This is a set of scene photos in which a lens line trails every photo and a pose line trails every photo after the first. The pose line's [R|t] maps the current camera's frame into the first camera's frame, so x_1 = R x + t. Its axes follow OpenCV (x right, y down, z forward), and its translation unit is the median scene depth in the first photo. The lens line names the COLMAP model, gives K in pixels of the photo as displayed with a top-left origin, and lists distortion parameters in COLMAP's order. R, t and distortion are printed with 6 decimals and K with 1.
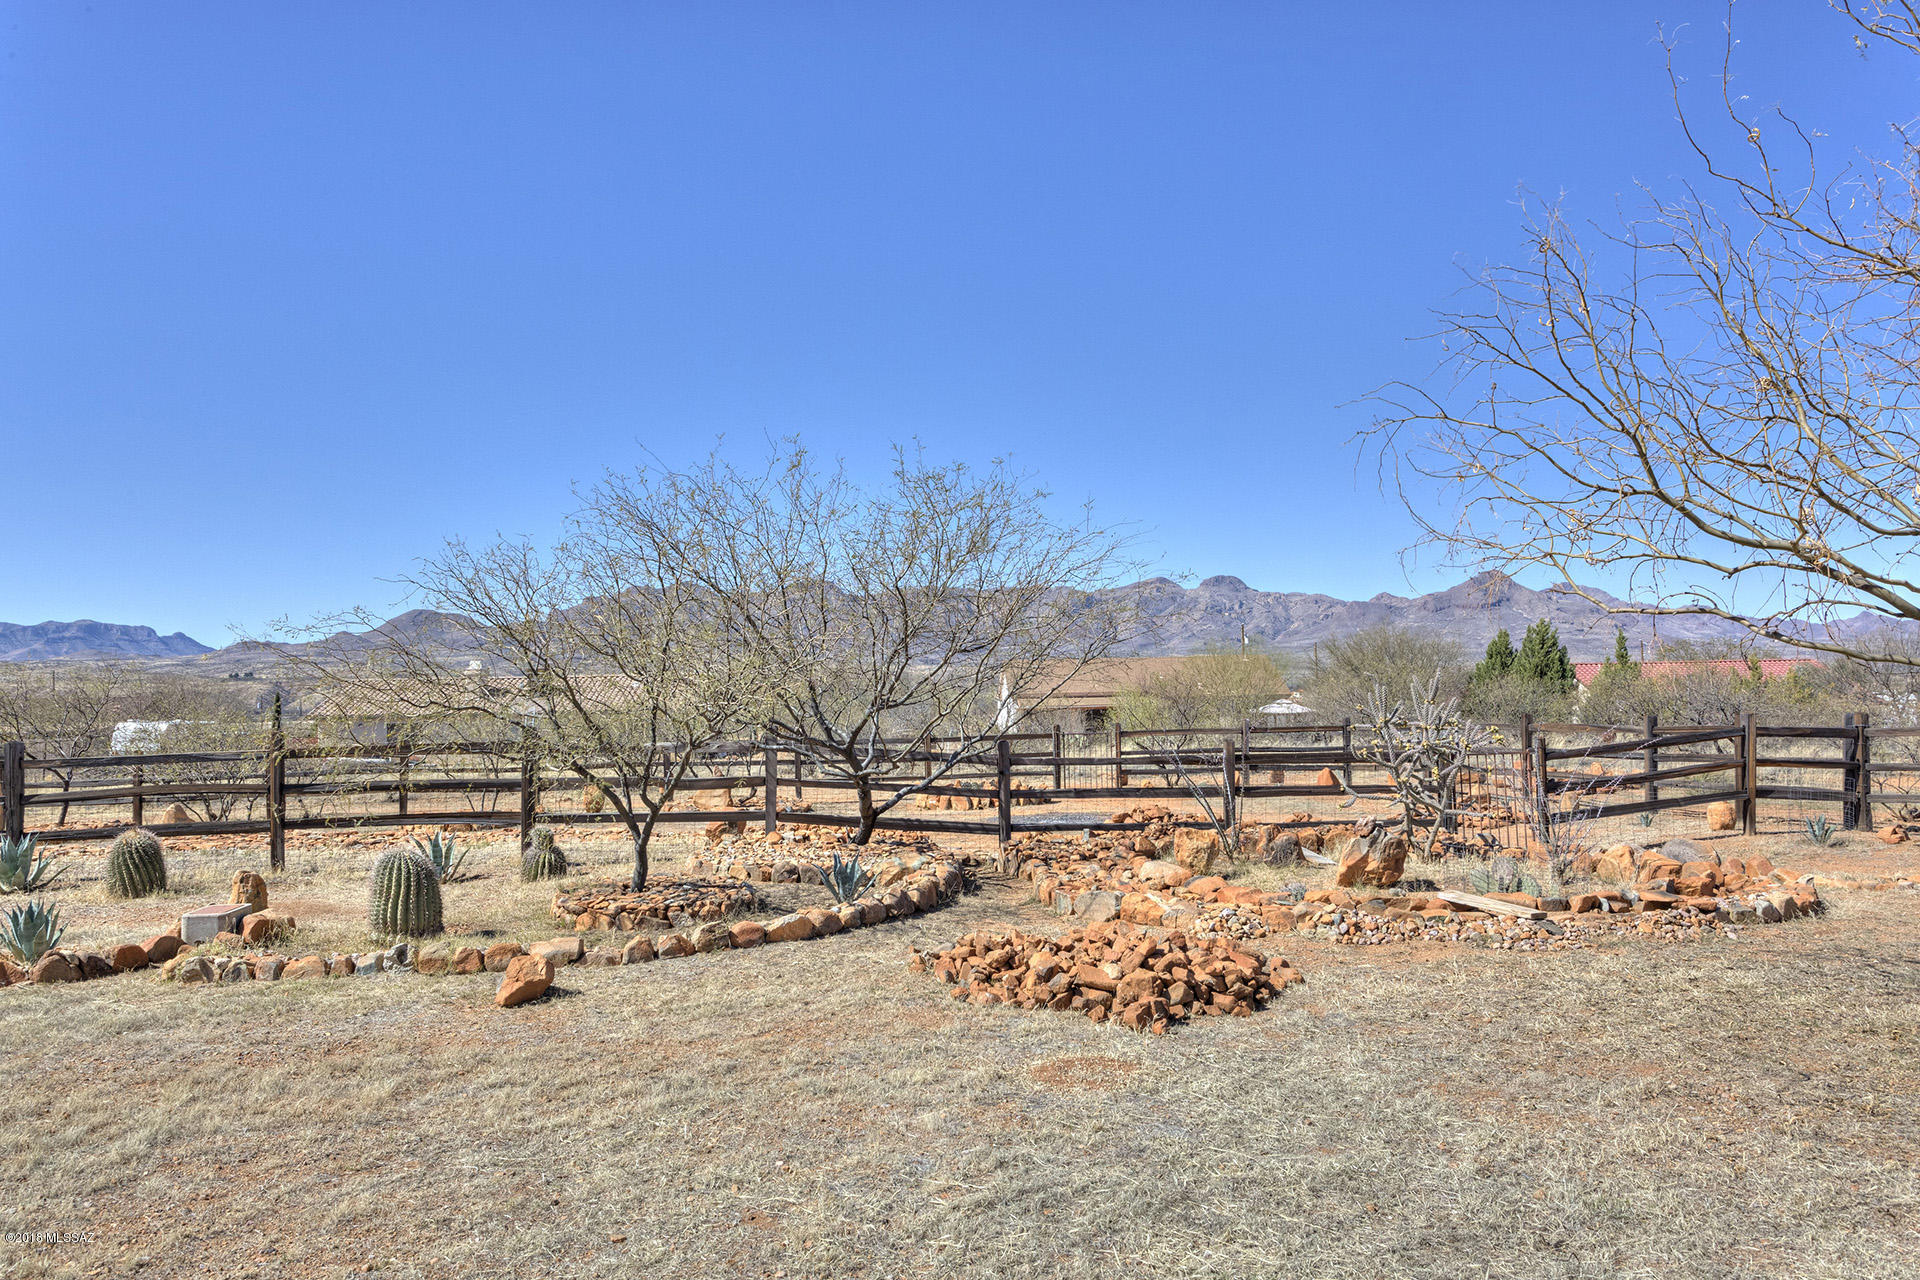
lens RADIAL K [[1346.0, 0, 952.0], [0, 1346.0, 638.8], [0, 0, 1]] dist [0.011299, 0.003343]
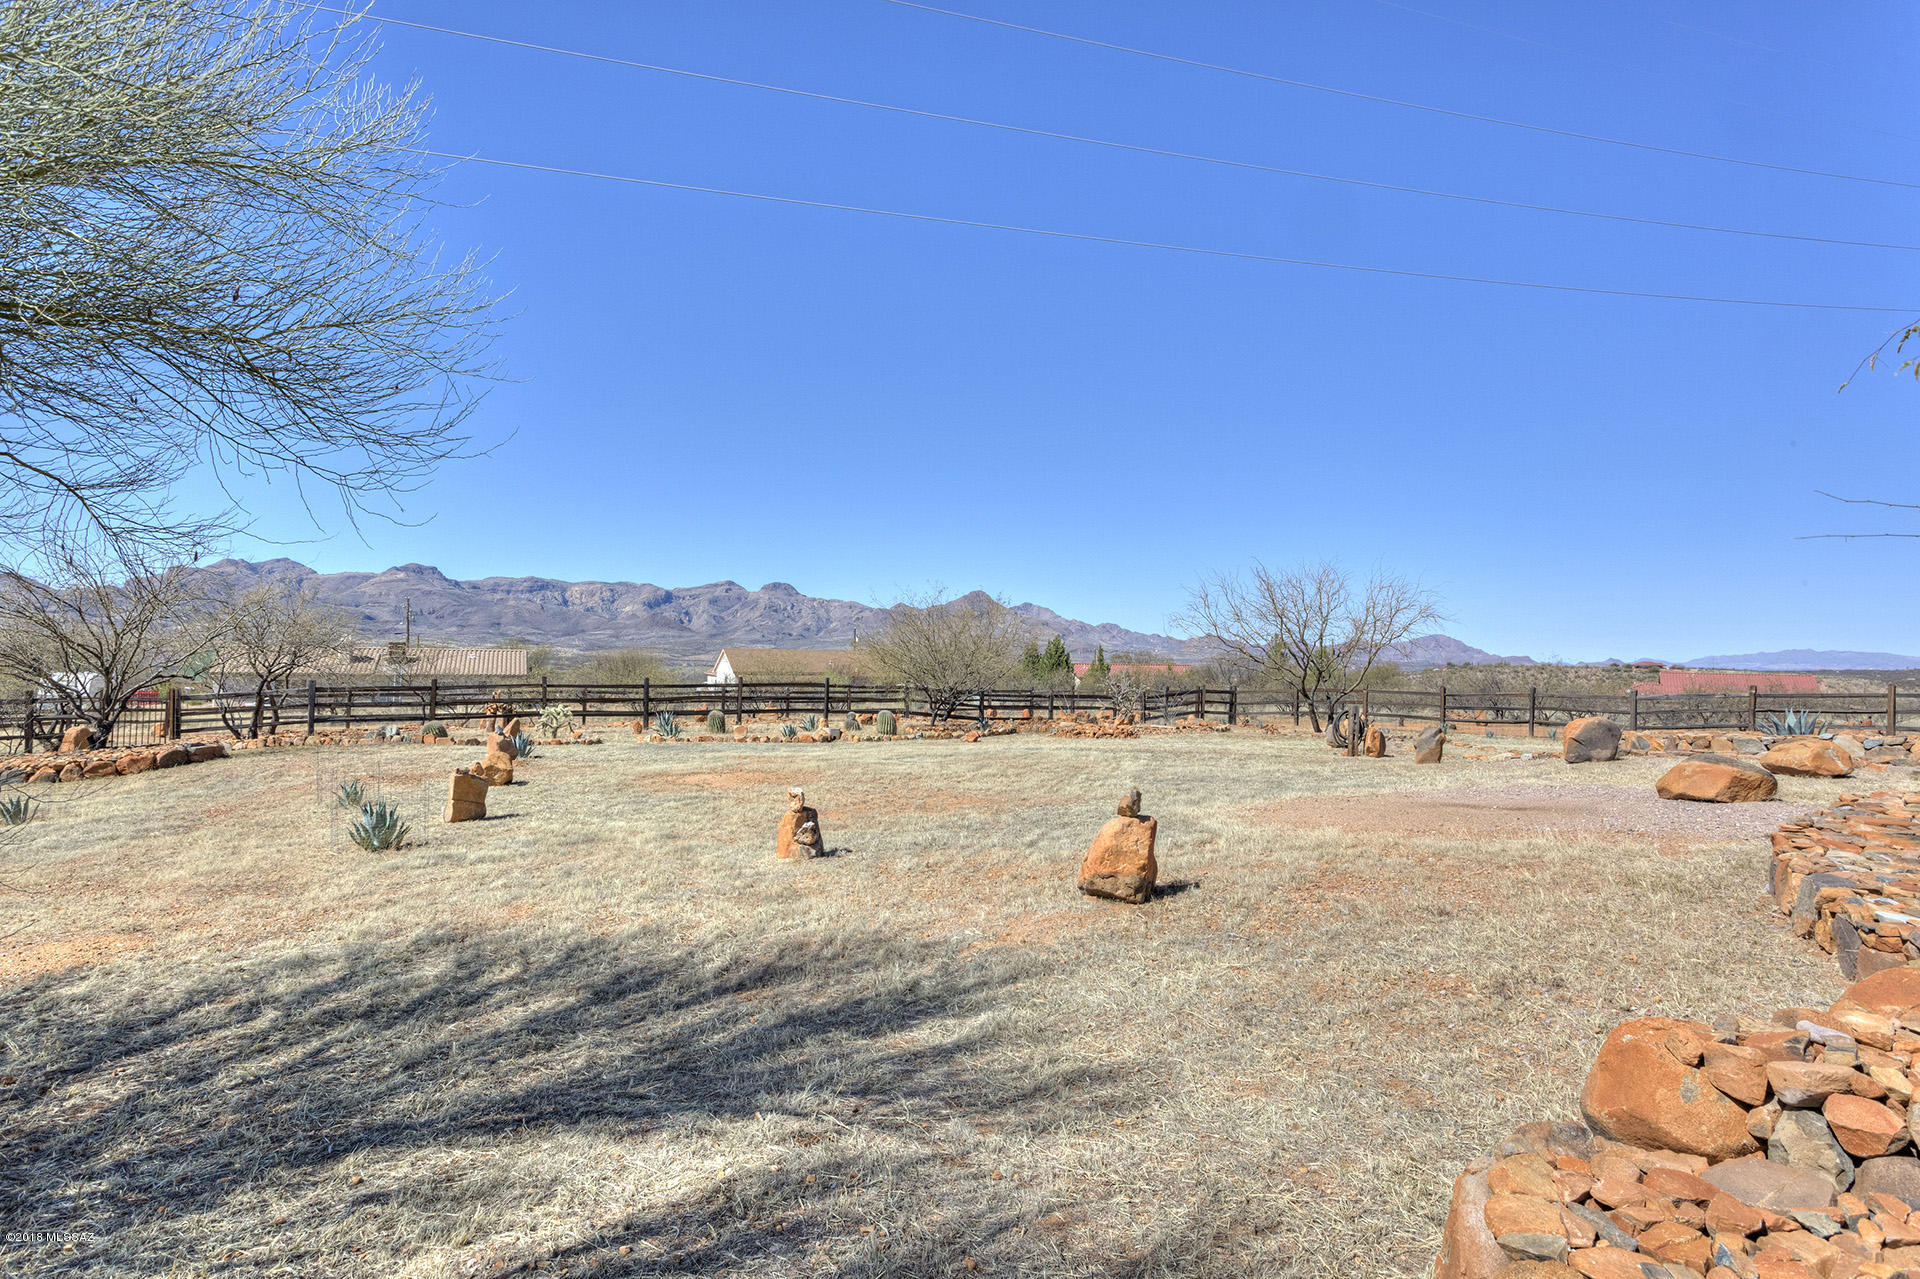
lens RADIAL K [[1090.9, 0, 959.6], [0, 1090.9, 642.9], [0, 0, 1]] dist [-0.001253, 0.000014]
pose [[0.931274, 0.038801, 0.362247, -0.219465], [-0.042565, 0.999091, 0.002414, -0.005858], [-0.361824, -0.017667, 0.932079, -0.292083]]
